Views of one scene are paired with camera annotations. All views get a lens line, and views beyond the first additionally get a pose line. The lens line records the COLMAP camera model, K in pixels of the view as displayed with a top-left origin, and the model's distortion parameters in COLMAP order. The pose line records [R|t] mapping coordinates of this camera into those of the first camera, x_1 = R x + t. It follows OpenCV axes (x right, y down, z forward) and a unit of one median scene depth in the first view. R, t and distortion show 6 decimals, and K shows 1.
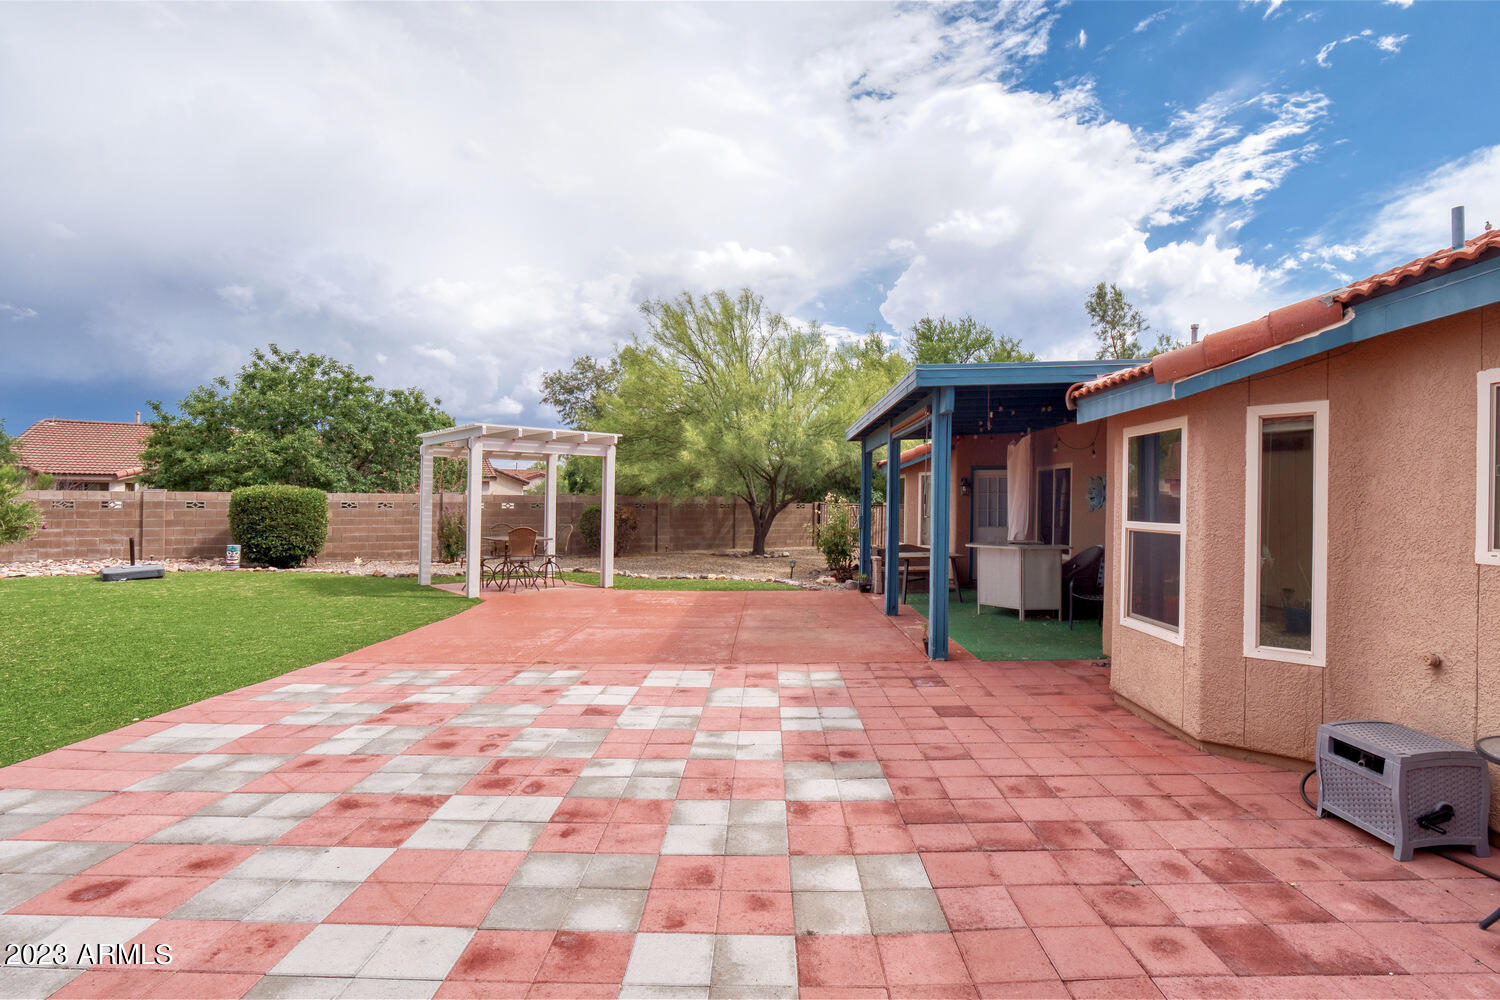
lens RADIAL K [[743.9, 0, 752.0], [0, 743.9, 499.4], [0, 0, 1]] dist [-0.002645, 0.002019]
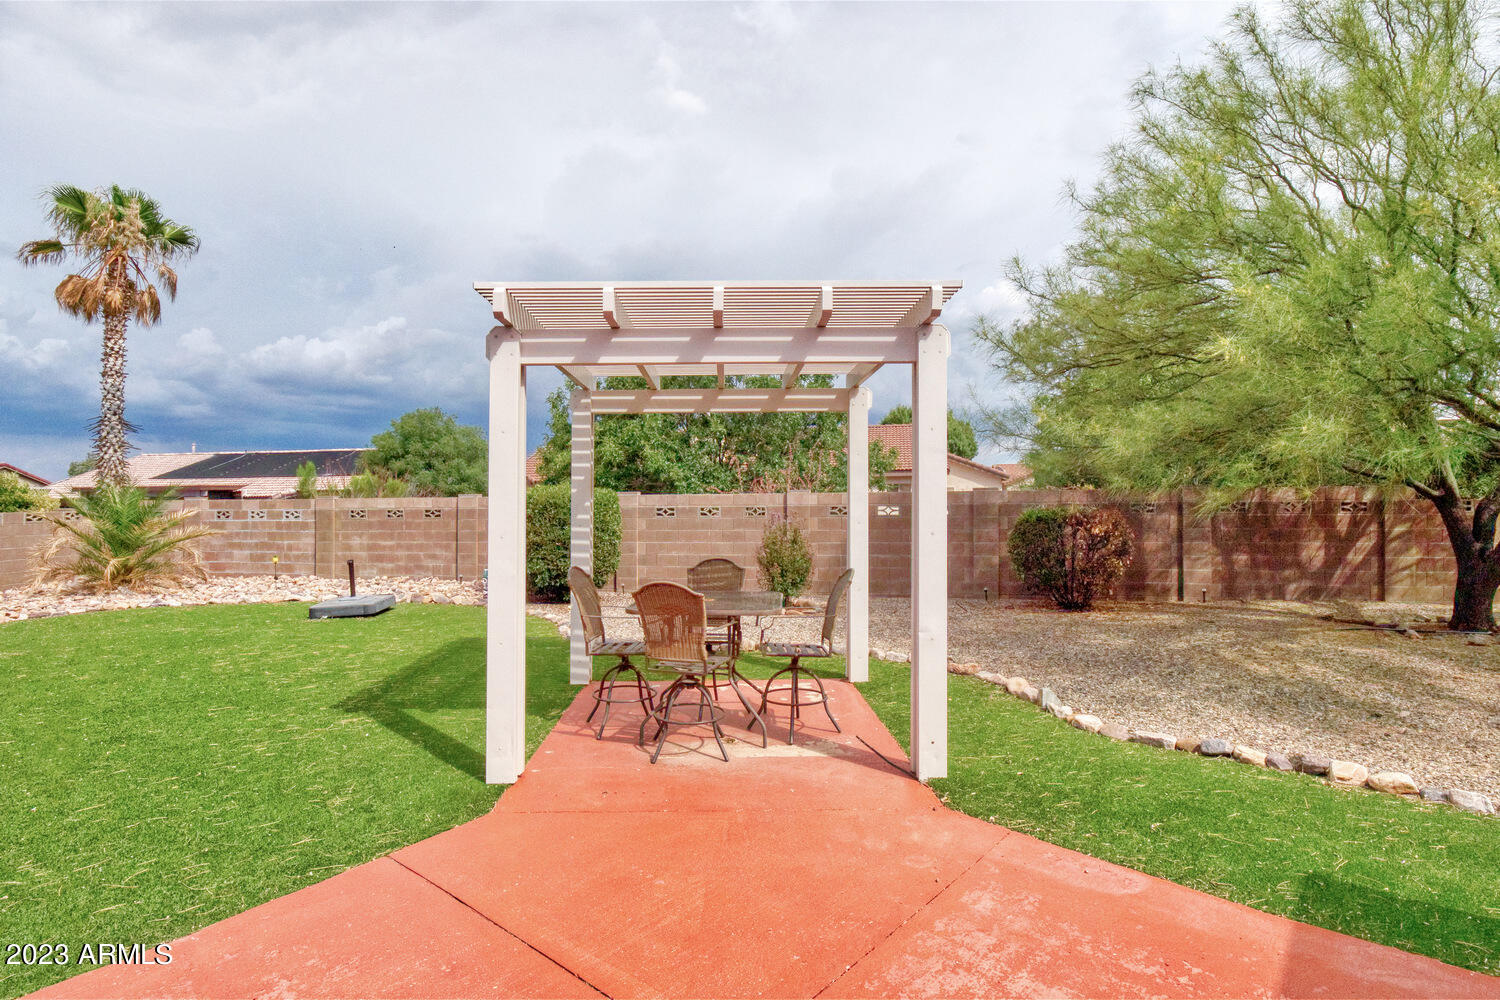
lens RADIAL K [[743.9, 0, 743.8], [0, 743.9, 505.2], [0, 0, 1]] dist [-0.002645, 0.002019]
pose [[0.762021, -0.013069, -0.647420, -0.056028], [0.015748, 0.999875, -0.001648, 0.006170], [0.647360, -0.008940, 0.762132, 0.827482]]
